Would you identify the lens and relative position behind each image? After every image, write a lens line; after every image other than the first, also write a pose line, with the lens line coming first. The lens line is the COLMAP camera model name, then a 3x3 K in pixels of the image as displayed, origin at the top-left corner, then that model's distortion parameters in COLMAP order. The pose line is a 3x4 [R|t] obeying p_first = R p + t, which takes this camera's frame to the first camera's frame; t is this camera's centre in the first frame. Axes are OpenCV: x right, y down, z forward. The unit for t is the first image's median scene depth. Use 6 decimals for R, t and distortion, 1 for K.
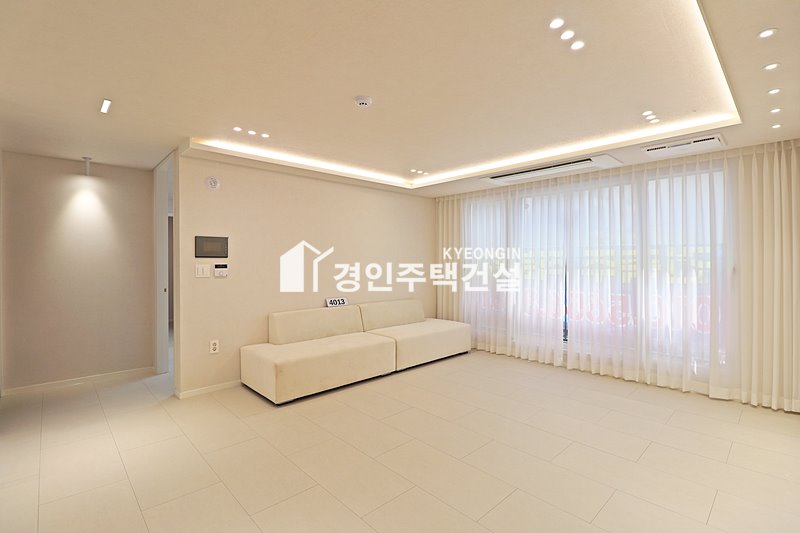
lens RADIAL K [[374.2, 0, 403.0], [0, 374.2, 262.6], [0, 0, 1]] dist [-0.001937, -0.013590]
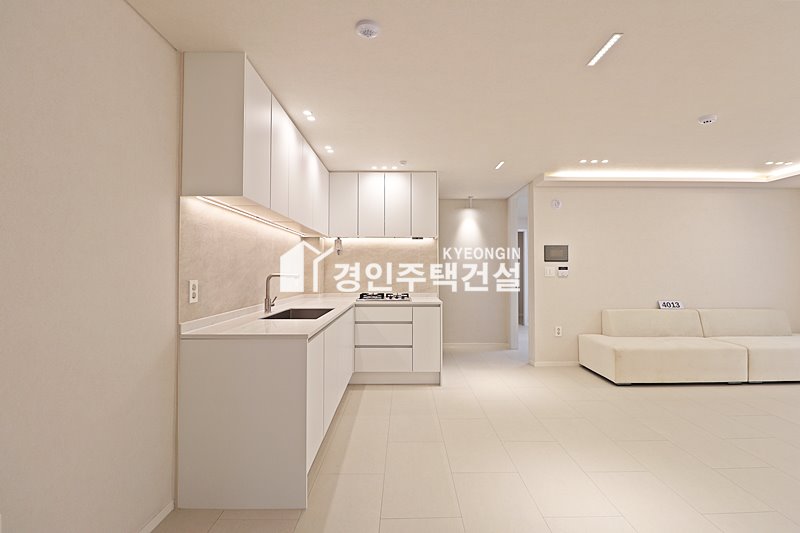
lens RADIAL K [[374.2, 0, 403.0], [0, 374.2, 262.6], [0, 0, 1]] dist [-0.001937, -0.013590]
pose [[0.723409, -0.012899, -0.690299, -0.003375], [-0.004229, 0.999724, -0.023113, 0.020844], [0.690407, 0.019639, 0.723155, -0.279595]]
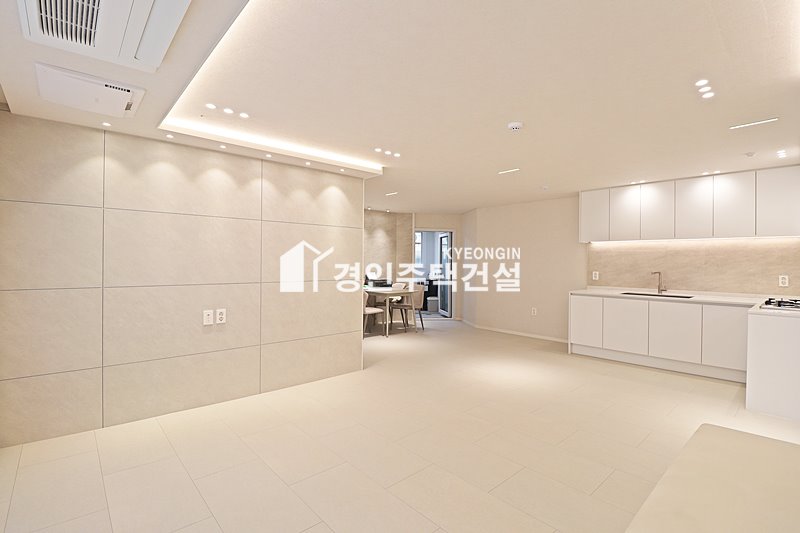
lens RADIAL K [[378.1, 0, 403.2], [0, 378.1, 260.1], [0, 0, 1]] dist [-0.005754, -0.001173]
pose [[-0.999708, -0.004984, 0.023626, 0.136413], [-0.004983, 0.999988, 0.000128, -0.007076], [-0.023627, 0.000010, -0.999721, 1.386121]]
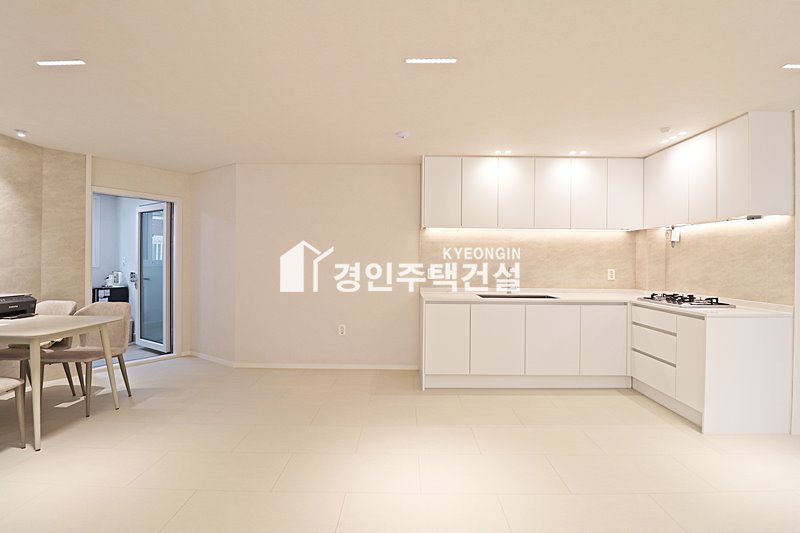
lens RADIAL K [[378.1, 0, 403.2], [0, 378.1, 260.1], [0, 0, 1]] dist [-0.005754, -0.001173]
pose [[-0.699051, -0.003987, -0.715061, 0.266125], [-0.008798, 0.999957, 0.003026, 0.007797], [0.715018, 0.008406, -0.699056, 0.610203]]
